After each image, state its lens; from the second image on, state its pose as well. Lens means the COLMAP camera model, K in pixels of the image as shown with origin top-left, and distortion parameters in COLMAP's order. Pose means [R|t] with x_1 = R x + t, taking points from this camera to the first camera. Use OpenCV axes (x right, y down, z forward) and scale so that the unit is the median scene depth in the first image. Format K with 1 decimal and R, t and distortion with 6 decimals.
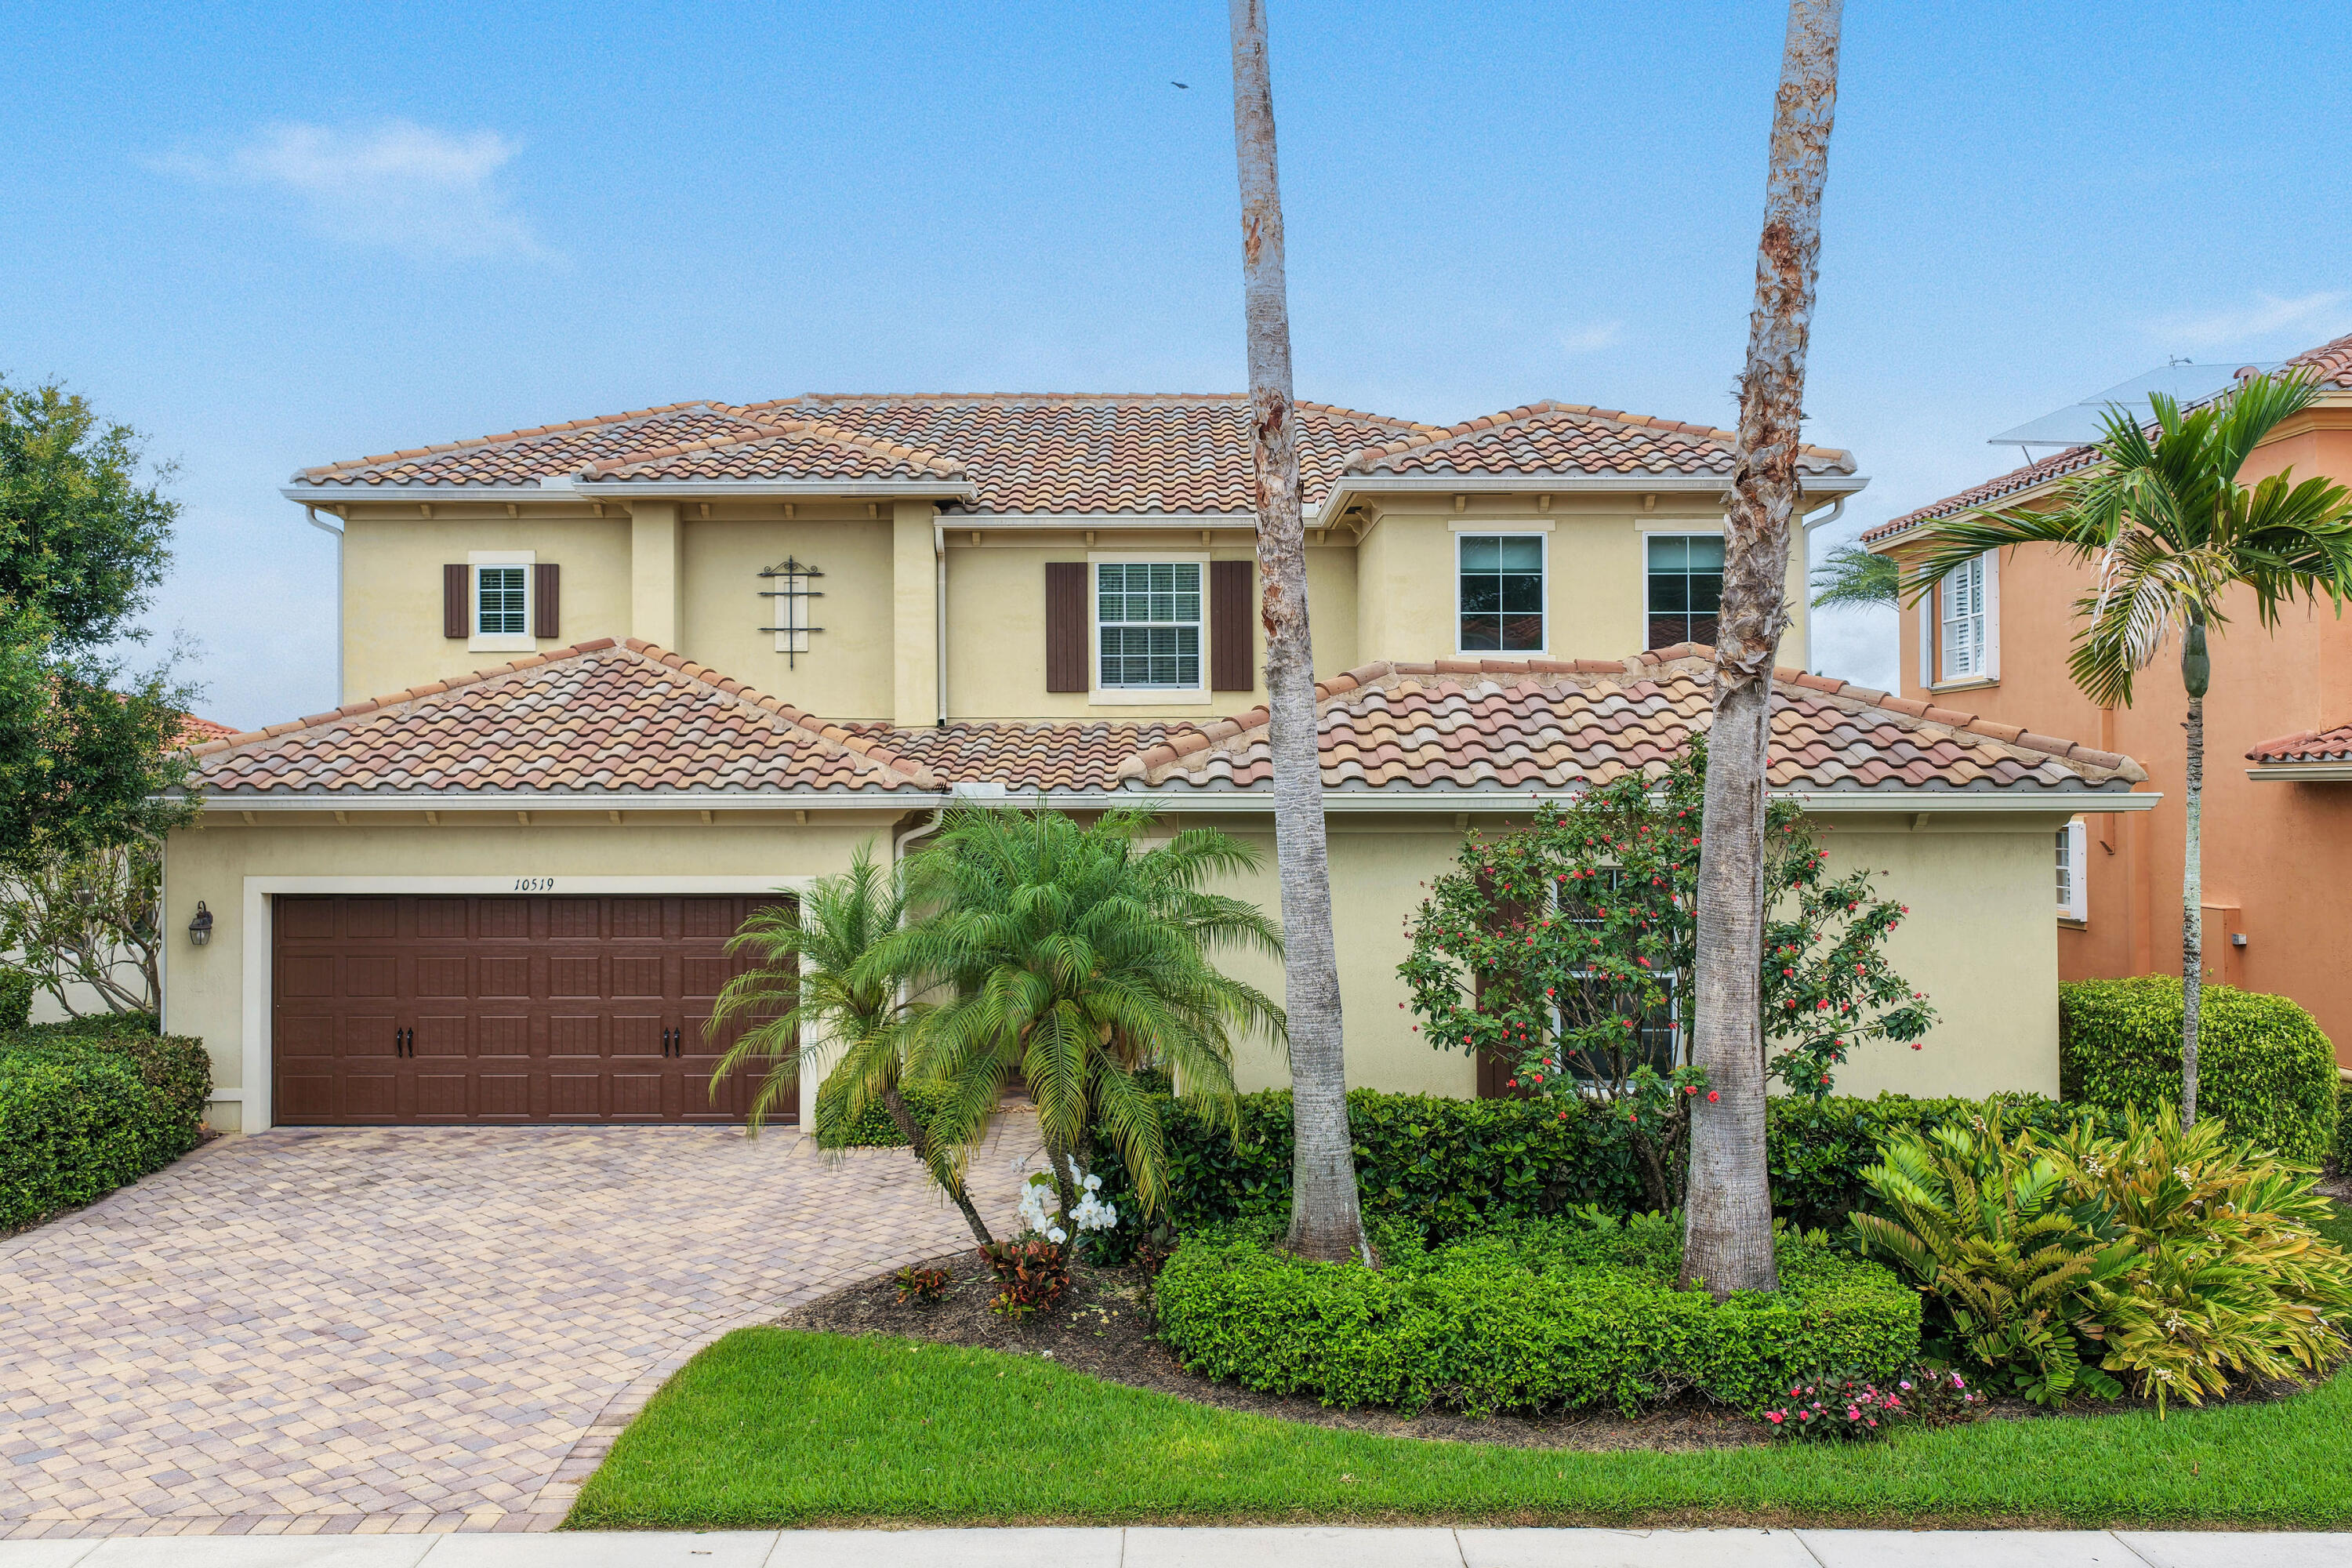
lens RADIAL K [[1960.7, 0, 1137.2], [0, 1960.7, 792.7], [0, 0, 1]] dist [-0.001447, 0.043794]
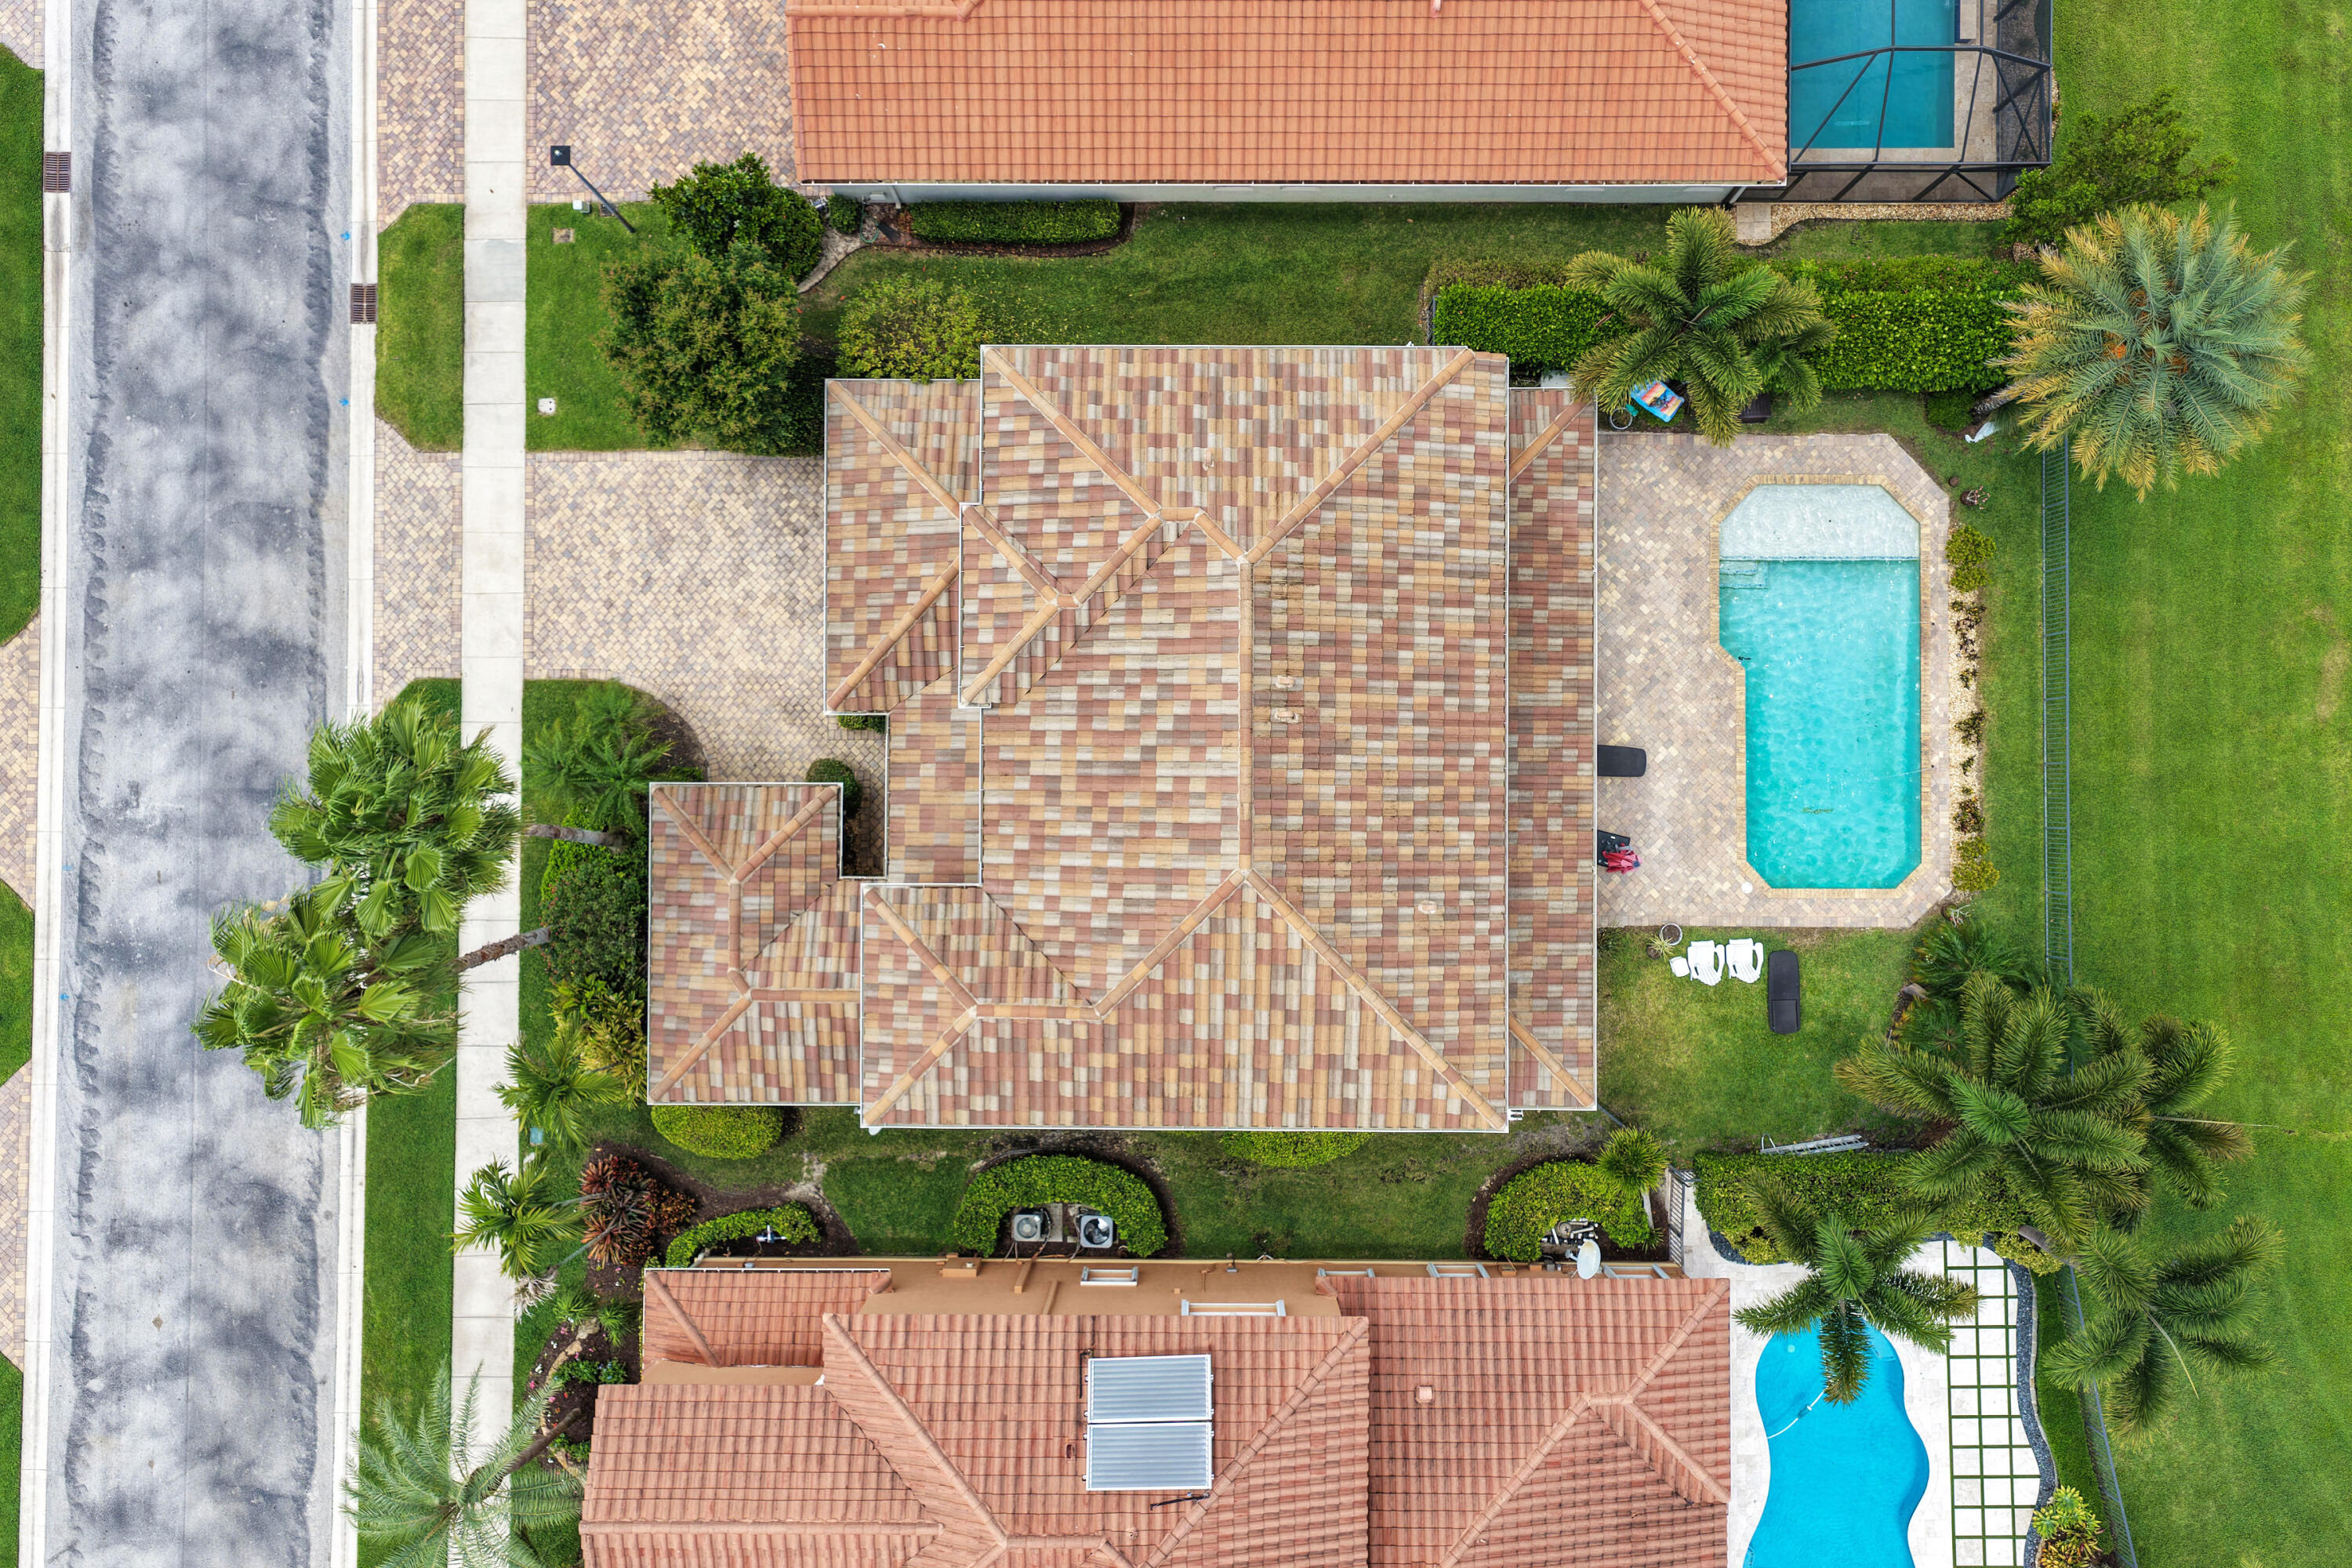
lens RADIAL K [[1960.7, 0, 1179.6], [0, 1960.7, 770.5], [0, 0, 1]] dist [-0.001447, 0.043794]
pose [[-0.001229, 0.999705, -0.024266, 0.035635], [0.004055, 0.024271, 0.999697, -2.445480], [0.999991, 0.001130, -0.004083, 1.408194]]
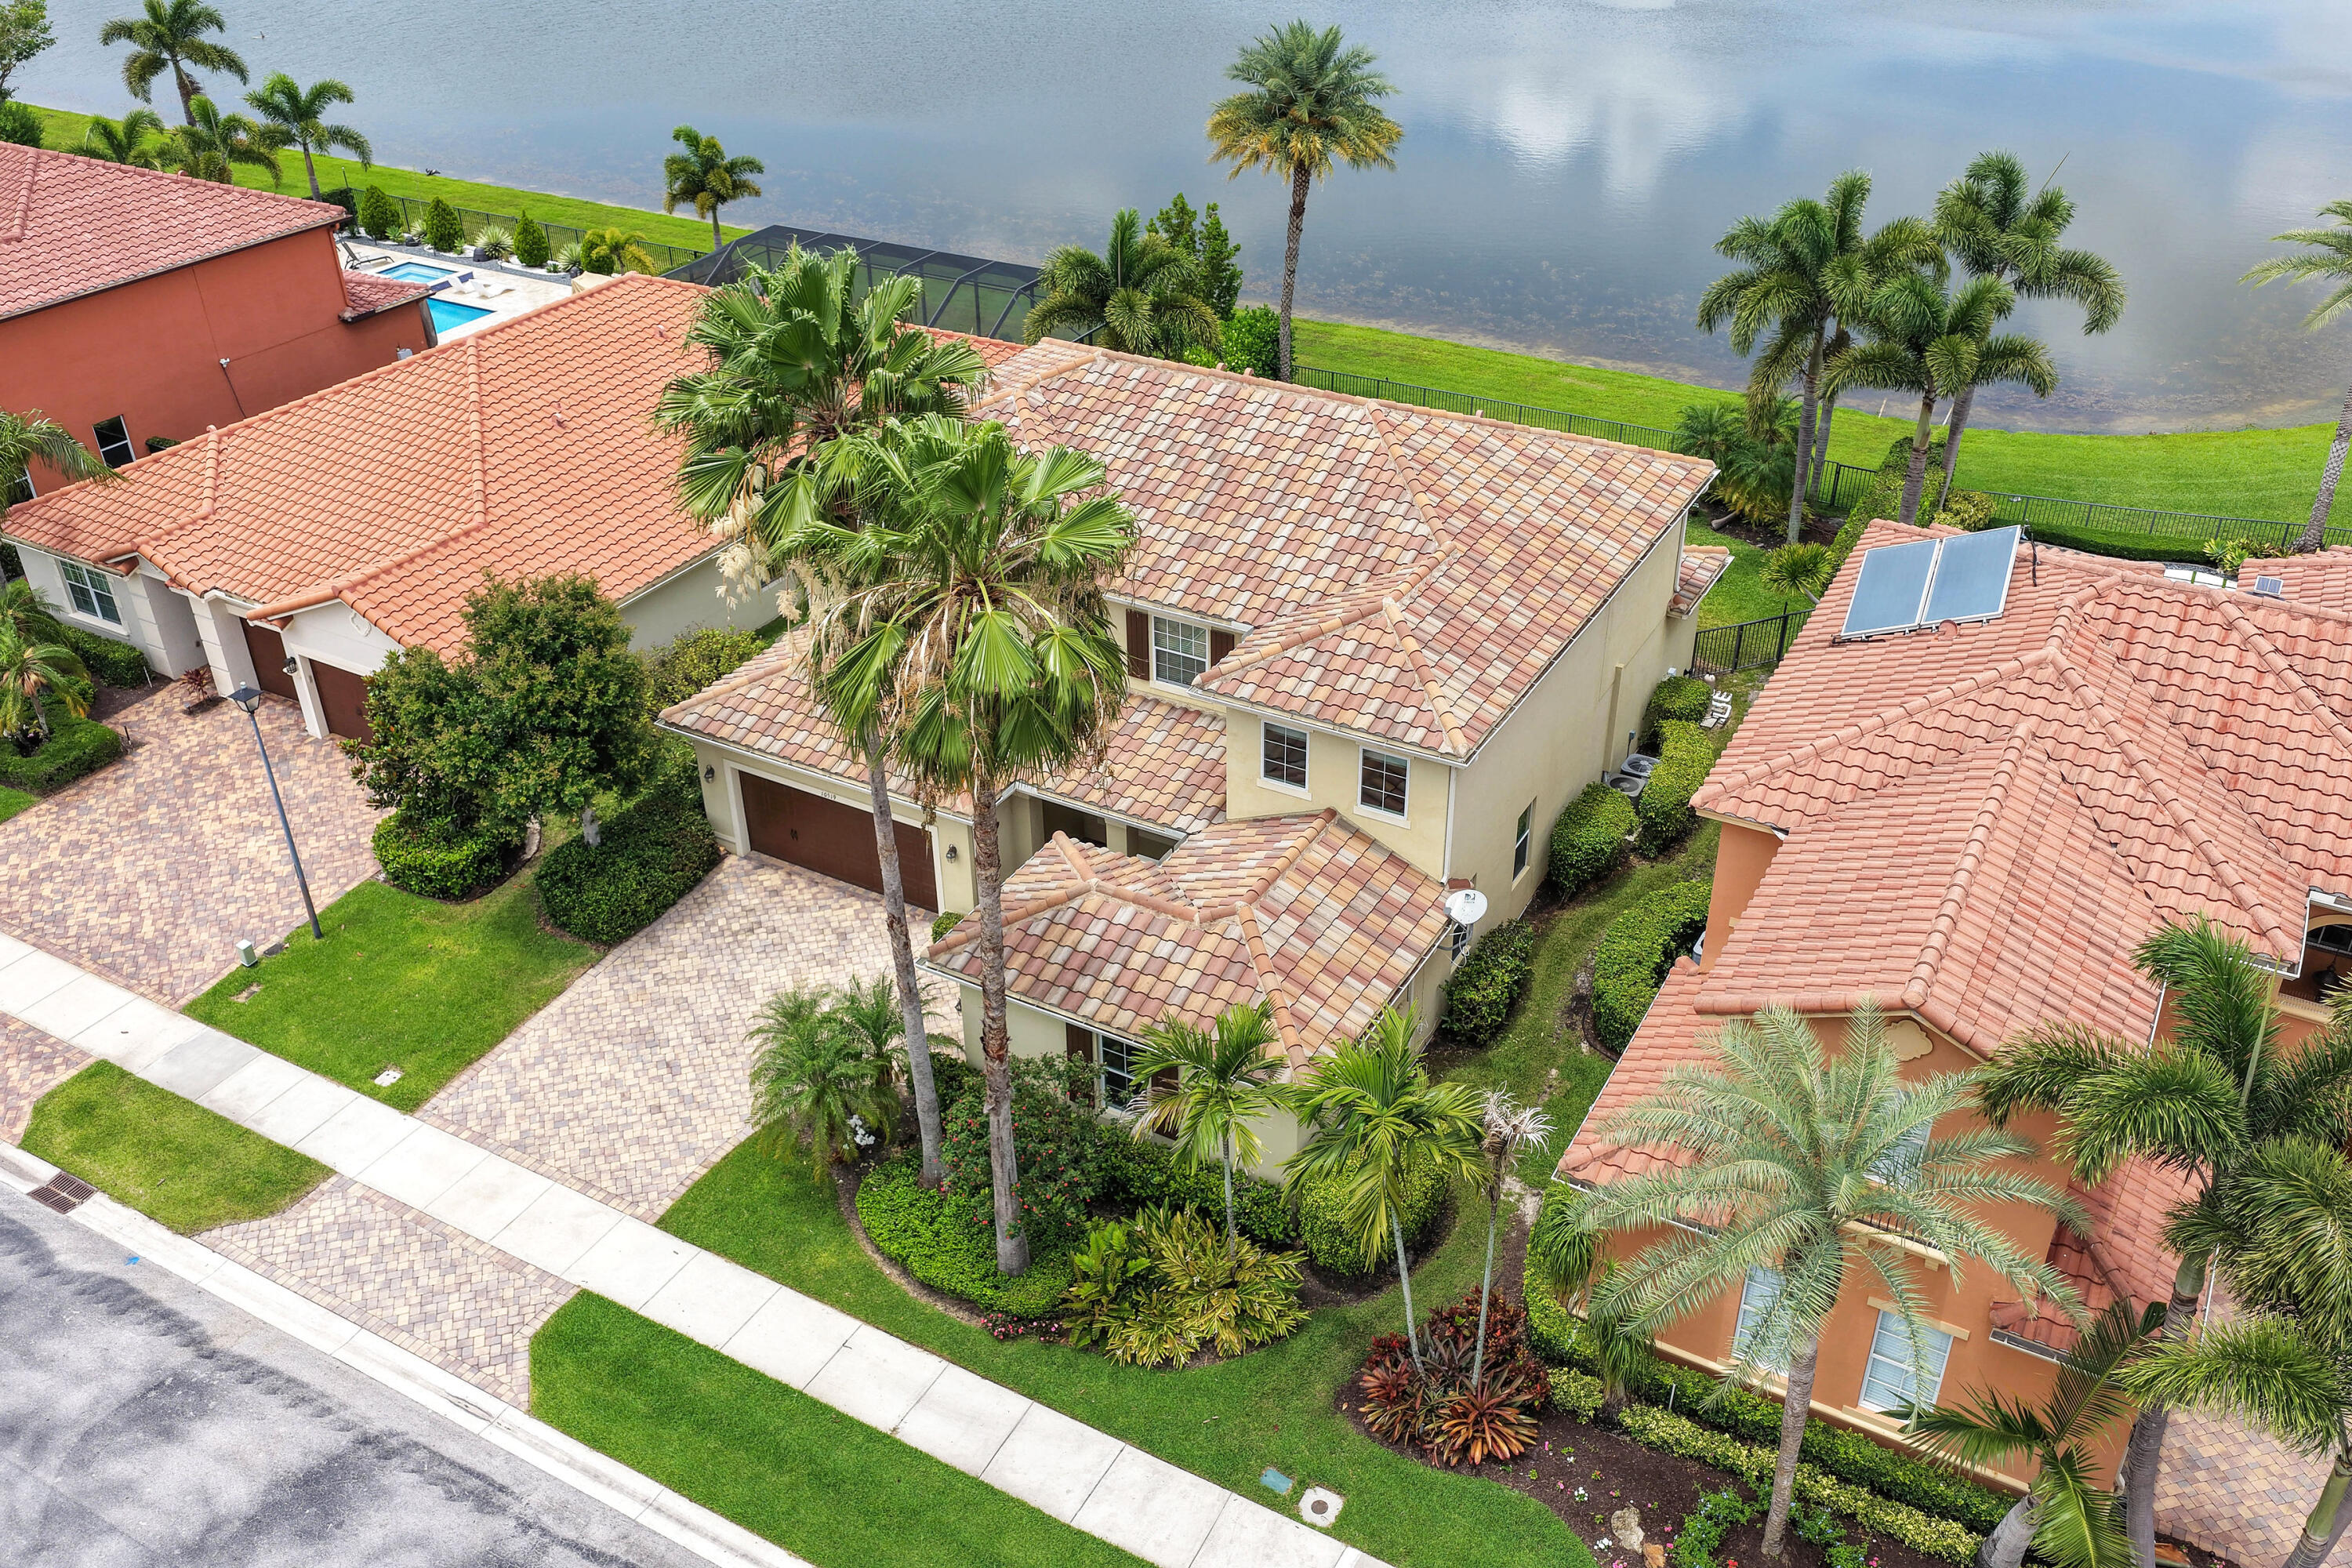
lens RADIAL K [[1960.7, 0, 1187.7], [0, 1960.7, 777.5], [0, 0, 1]] dist [-0.001447, 0.043794]
pose [[0.870089, 0.246647, -0.426743, 0.911679], [0.015985, 0.851215, 0.524574, -1.056094], [0.492635, -0.463247, 0.736690, -0.355515]]
